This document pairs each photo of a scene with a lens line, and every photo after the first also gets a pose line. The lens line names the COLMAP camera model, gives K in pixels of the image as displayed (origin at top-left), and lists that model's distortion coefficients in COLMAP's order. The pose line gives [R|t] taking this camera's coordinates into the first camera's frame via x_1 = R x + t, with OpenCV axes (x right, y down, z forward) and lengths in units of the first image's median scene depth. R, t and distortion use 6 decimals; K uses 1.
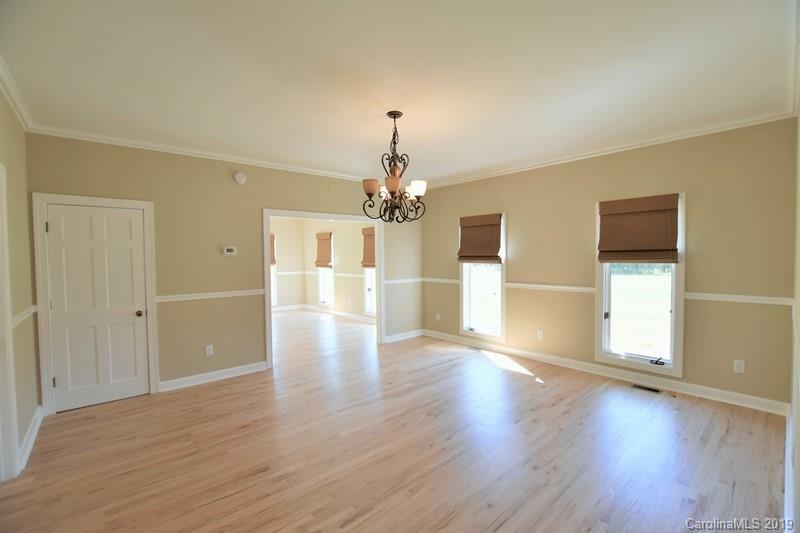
lens RADIAL K [[353.1, 0, 420.8], [0, 353.1, 268.3], [0, 0, 1]] dist [-0.026341, 0.000910]
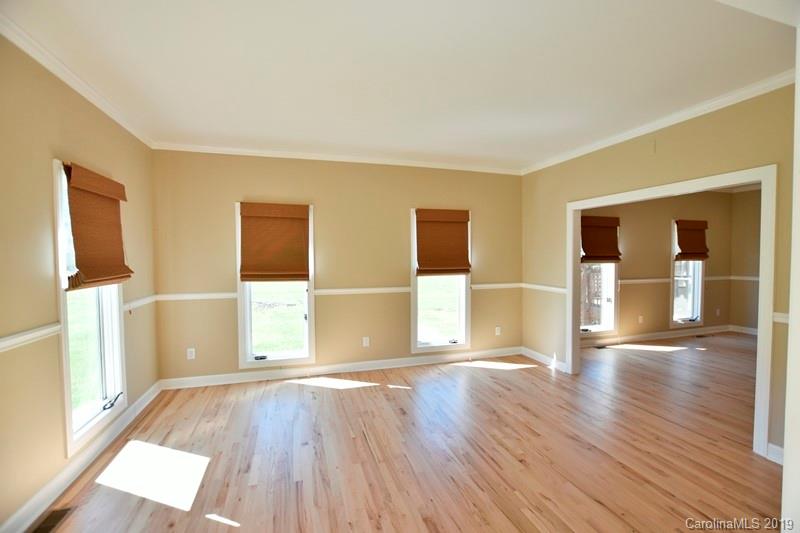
lens RADIAL K [[353.1, 0, 402.2], [0, 353.1, 274.1], [0, 0, 1]] dist [-0.026341, 0.000910]
pose [[0.431143, -0.036148, 0.901559, -0.680387], [0.031716, 0.999187, 0.024895, -0.017413], [-0.901726, 0.017860, 0.431939, 0.740771]]
